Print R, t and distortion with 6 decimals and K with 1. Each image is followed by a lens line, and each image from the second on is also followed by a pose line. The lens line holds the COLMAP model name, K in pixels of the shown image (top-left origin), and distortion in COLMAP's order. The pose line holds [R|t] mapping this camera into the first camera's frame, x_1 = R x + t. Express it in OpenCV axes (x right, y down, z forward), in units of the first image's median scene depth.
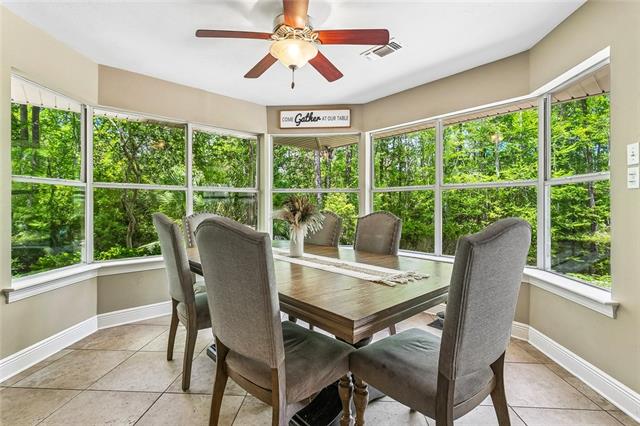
lens RADIAL K [[308.9, 0, 318.1], [0, 308.9, 206.5], [0, 0, 1]] dist [0.000032, 0.000330]
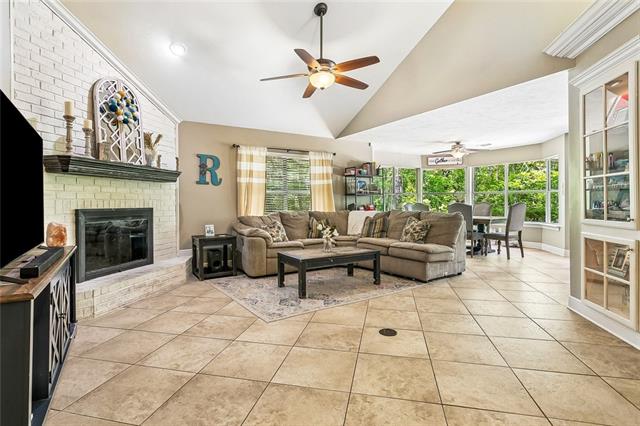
lens RADIAL K [[345.3, 0, 306.6], [0, 345.3, 197.3], [0, 0, 1]] dist [-0.000720, -0.000192]
pose [[0.987595, -0.004883, -0.156946, -0.592927], [0.002926, 0.999915, -0.012702, 0.003330], [0.156994, 0.012085, 0.987526, -1.567750]]
